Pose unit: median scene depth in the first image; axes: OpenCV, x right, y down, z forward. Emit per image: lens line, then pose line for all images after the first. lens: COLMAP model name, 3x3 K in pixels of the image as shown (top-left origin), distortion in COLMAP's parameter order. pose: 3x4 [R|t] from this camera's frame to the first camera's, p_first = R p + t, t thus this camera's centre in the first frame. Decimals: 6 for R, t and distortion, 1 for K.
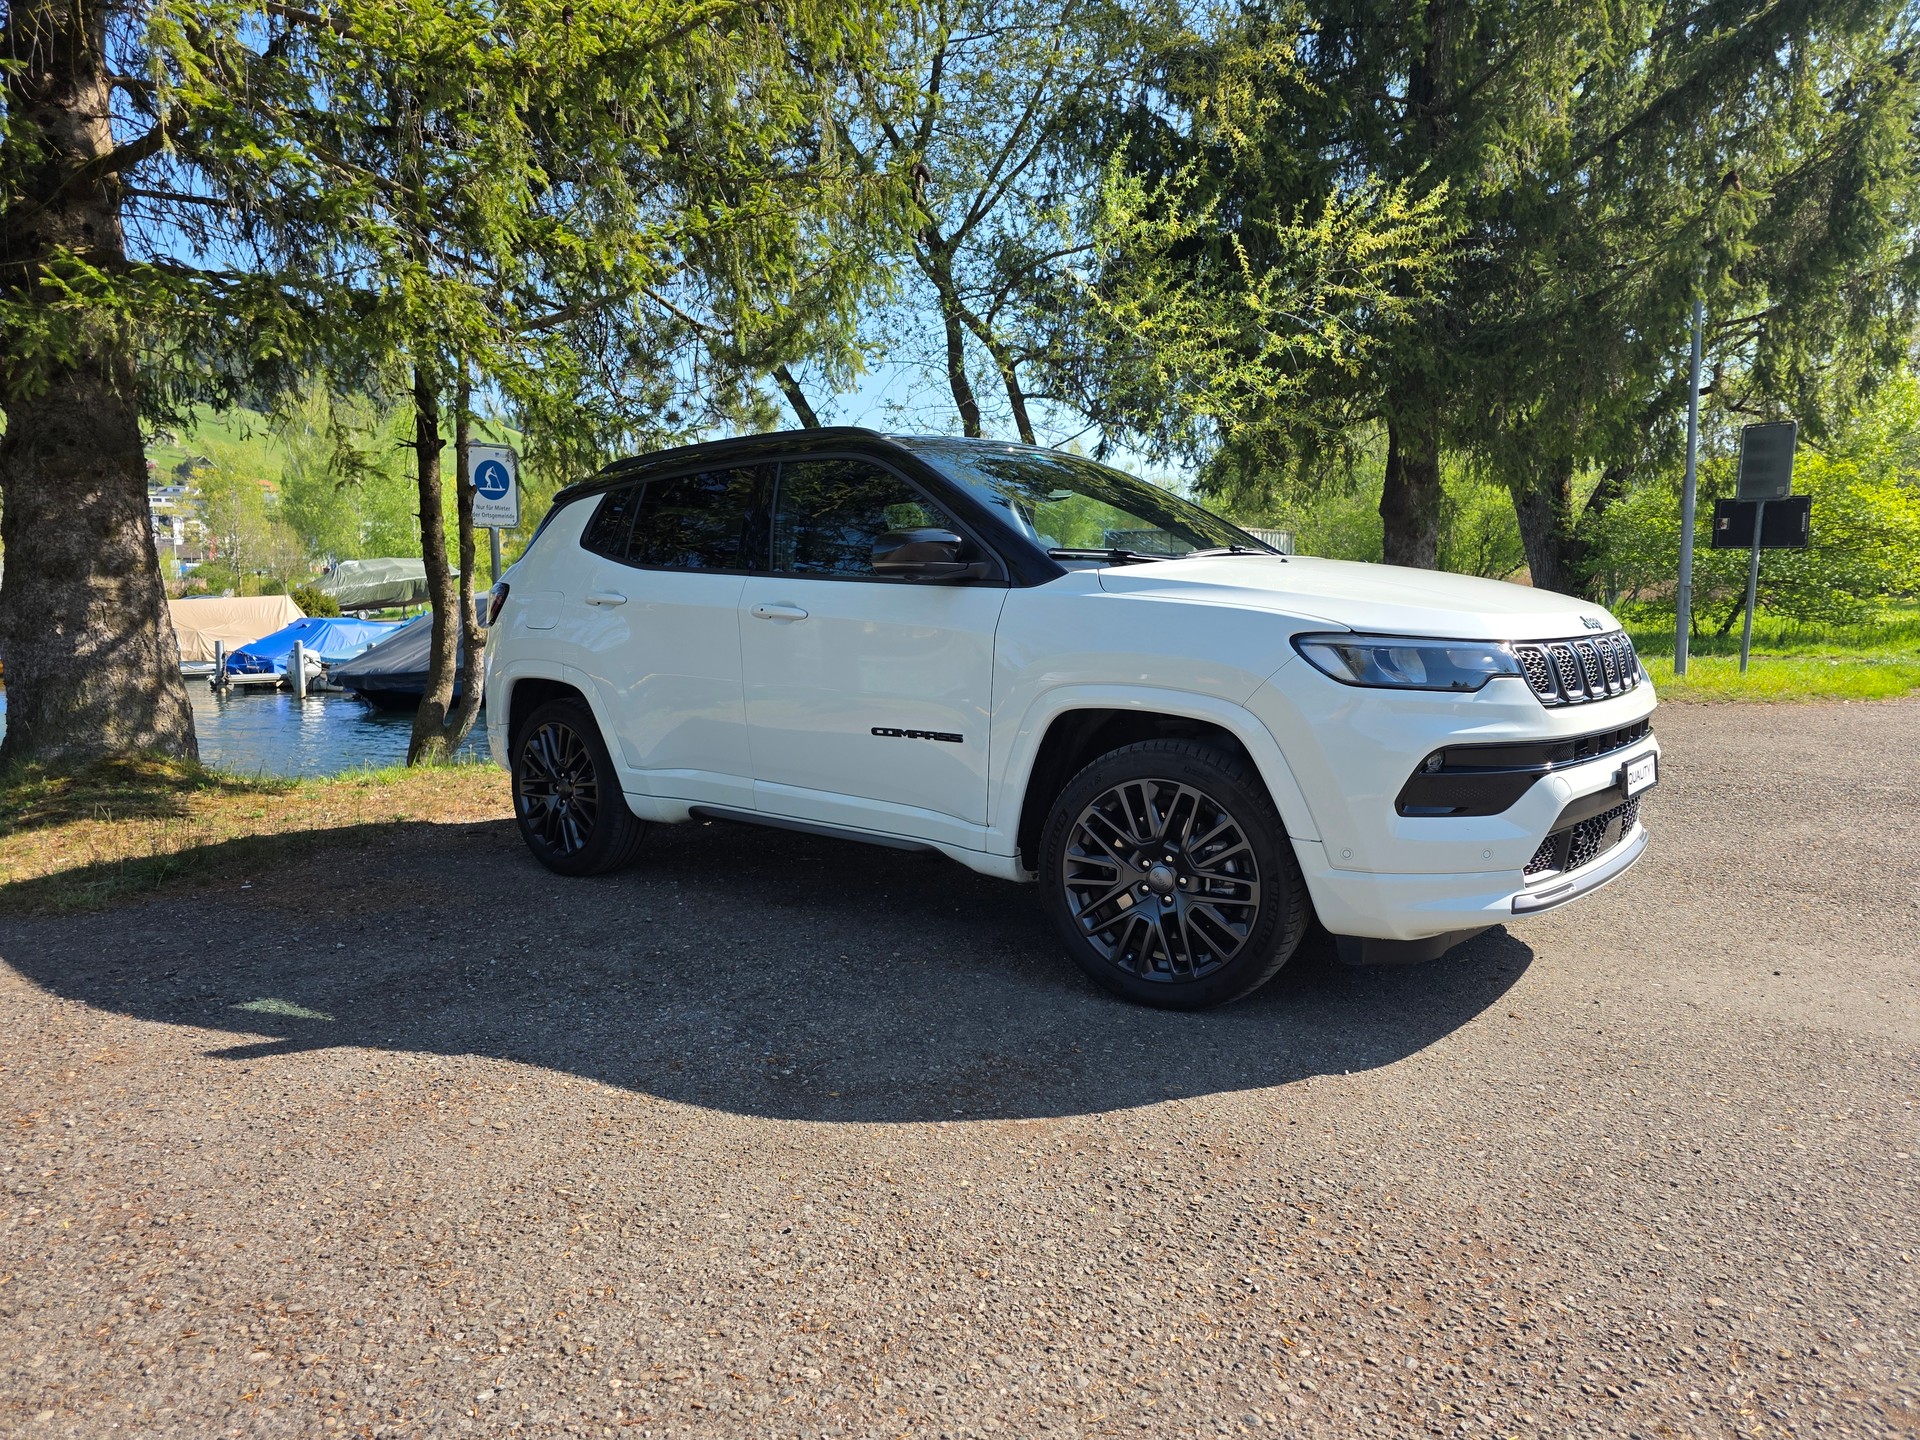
lens RADIAL K [[1273.2, 0, 963.7], [0, 1273.2, 736.4], [0, 0, 1]] dist [0.088189, -0.104774]
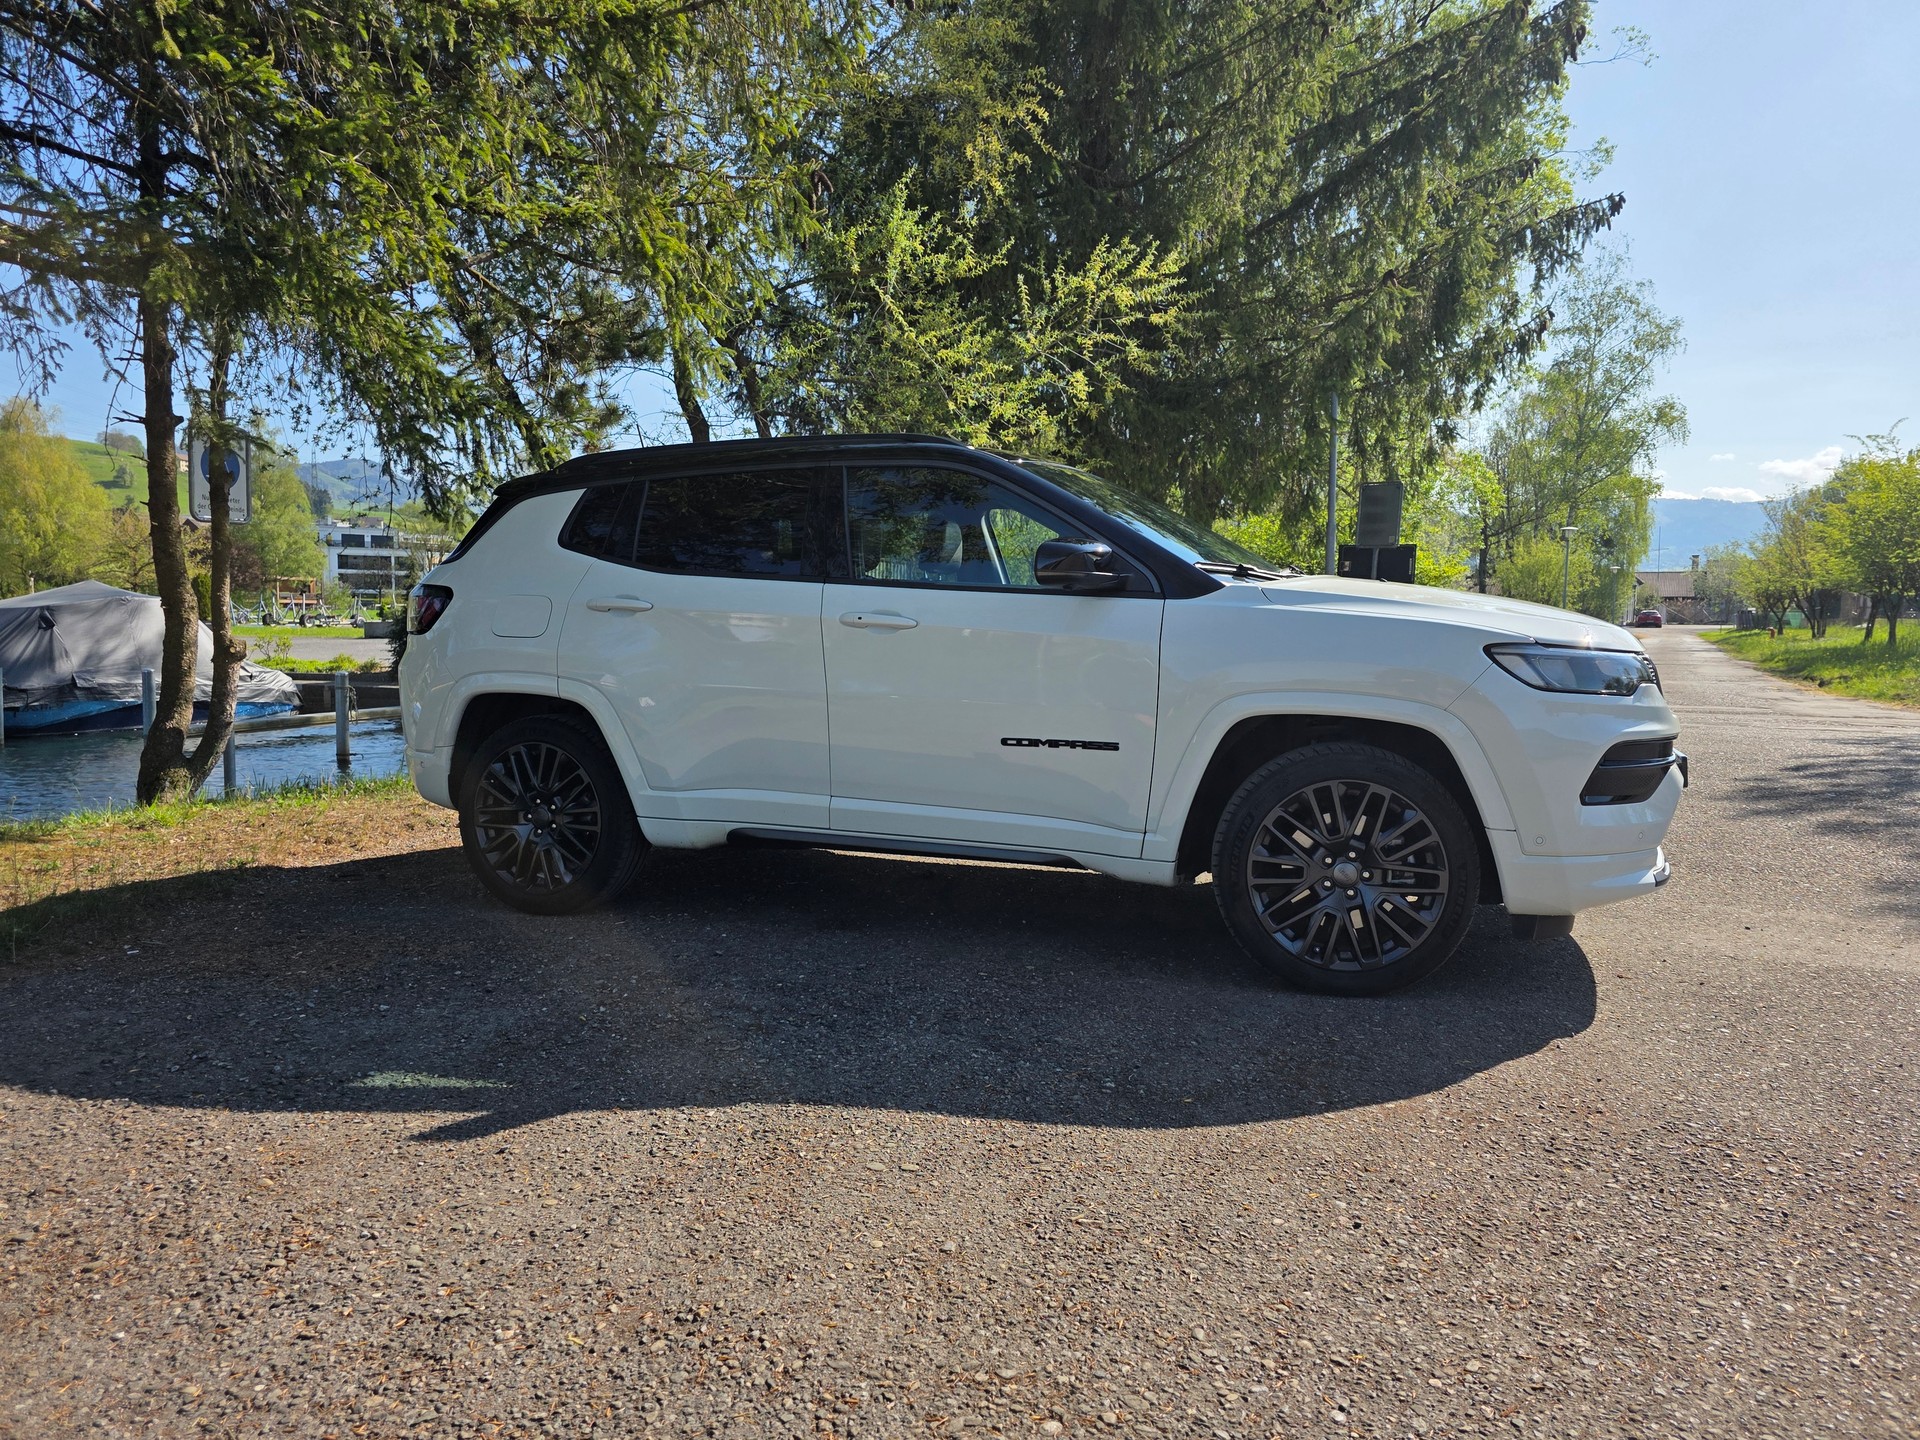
lens RADIAL K [[1281.3, 0, 964.7], [0, 1281.3, 719.2], [0, 0, 1]] dist [0.070646, -0.066265]
pose [[0.945239, -0.009060, 0.326252, -0.326395], [0.019894, 0.999355, -0.029886, 0.005791], [-0.325771, 0.034740, 0.944810, 0.056584]]
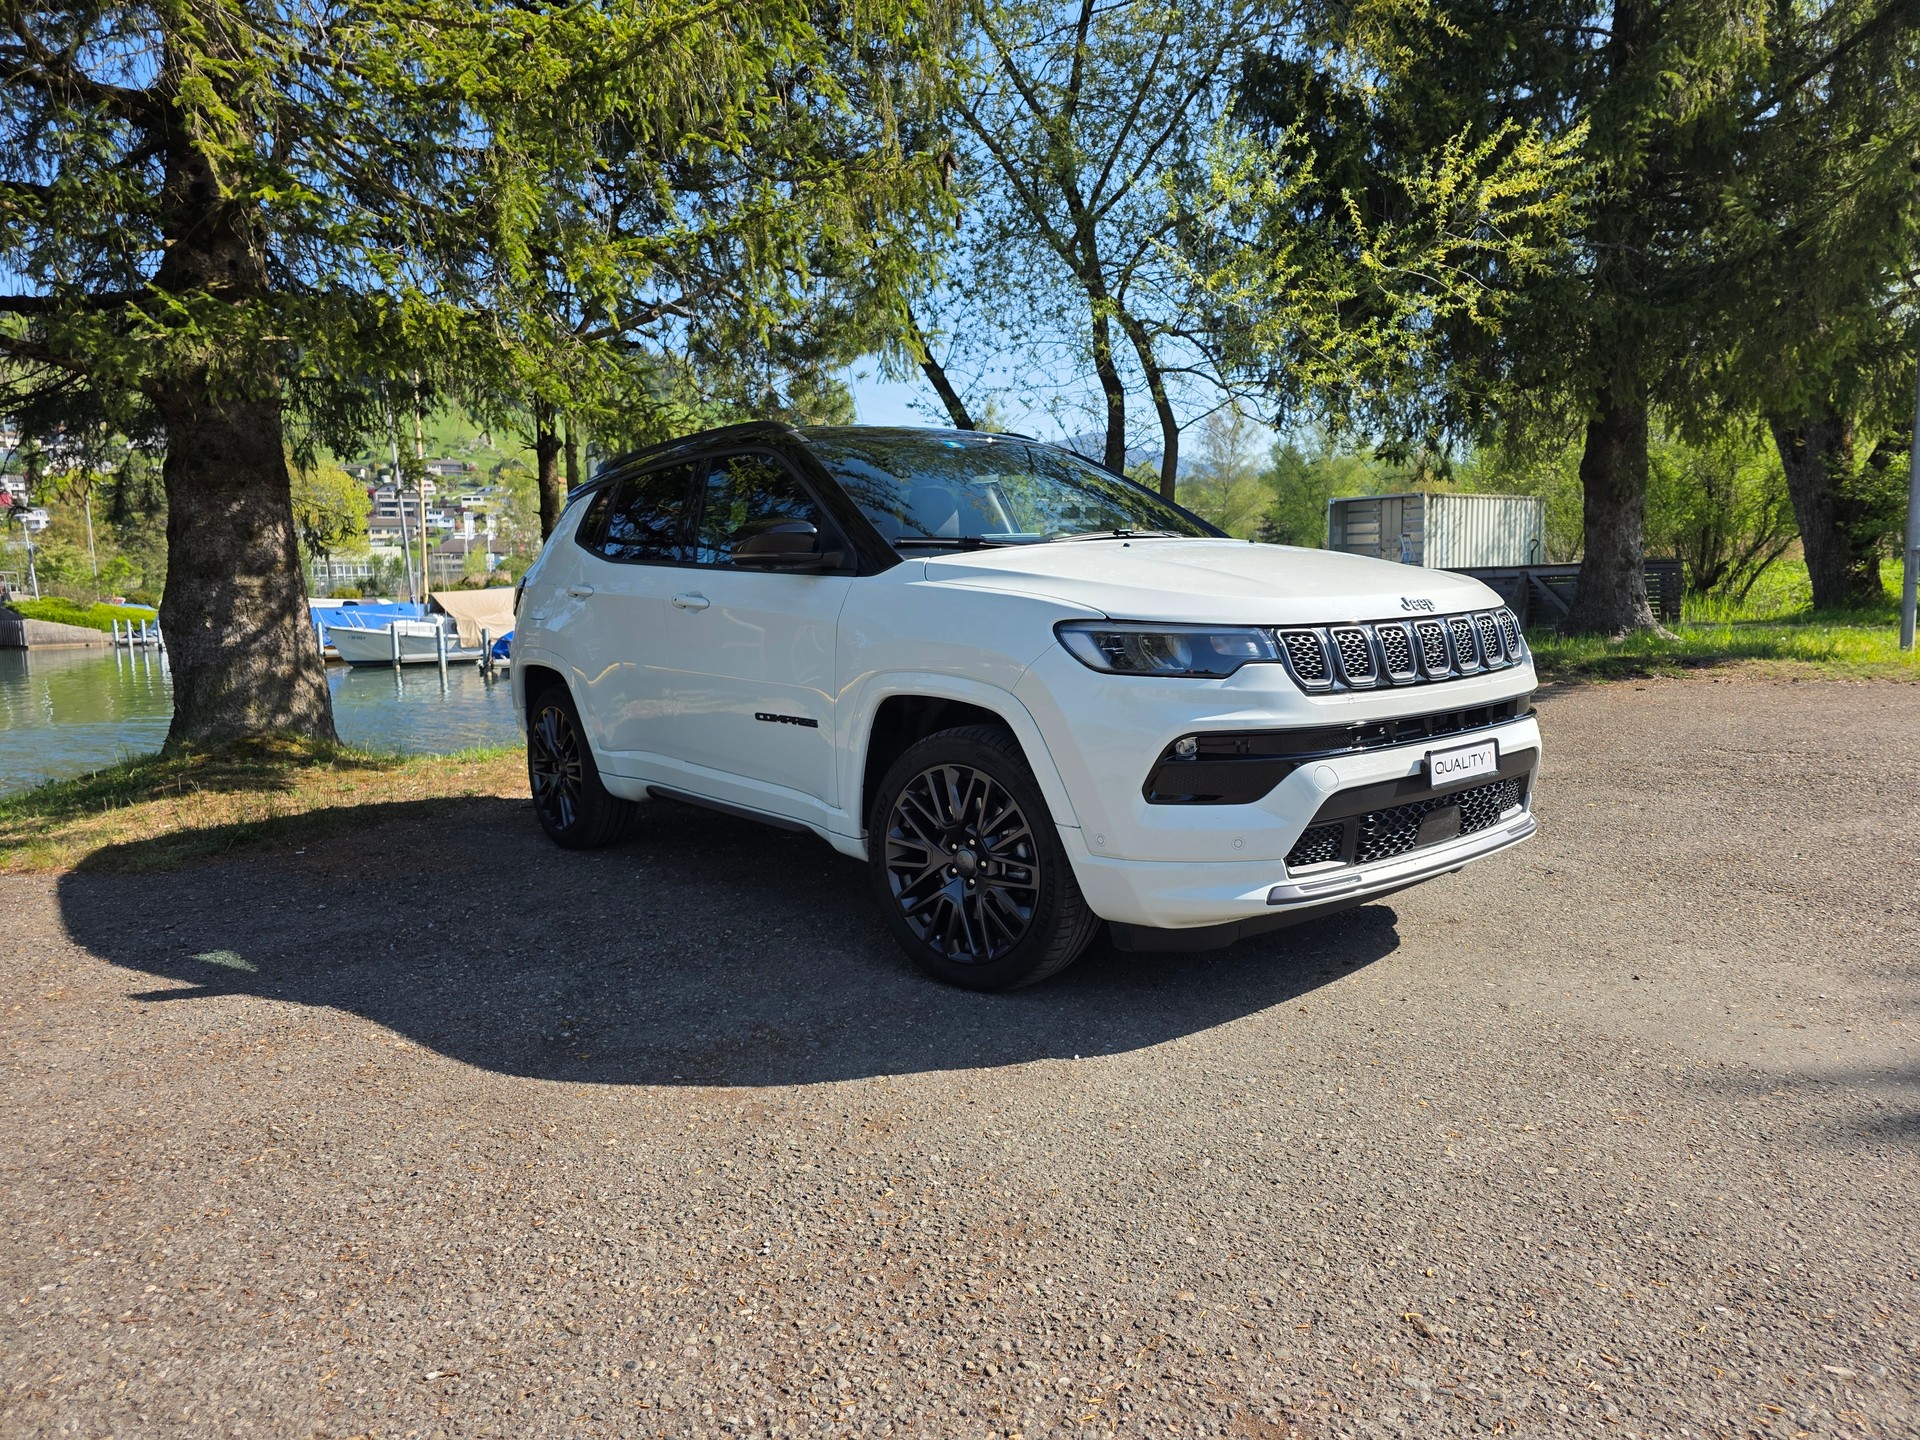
lens RADIAL K [[1275.0, 0, 993.1], [0, 1275.0, 751.0], [0, 0, 1]] dist [0.069907, -0.065330]
pose [[0.984107, 0.006086, -0.177470, 0.235753], [-0.001242, 0.999624, 0.027396, -0.003349], [0.177570, -0.026740, 0.983745, 0.003834]]
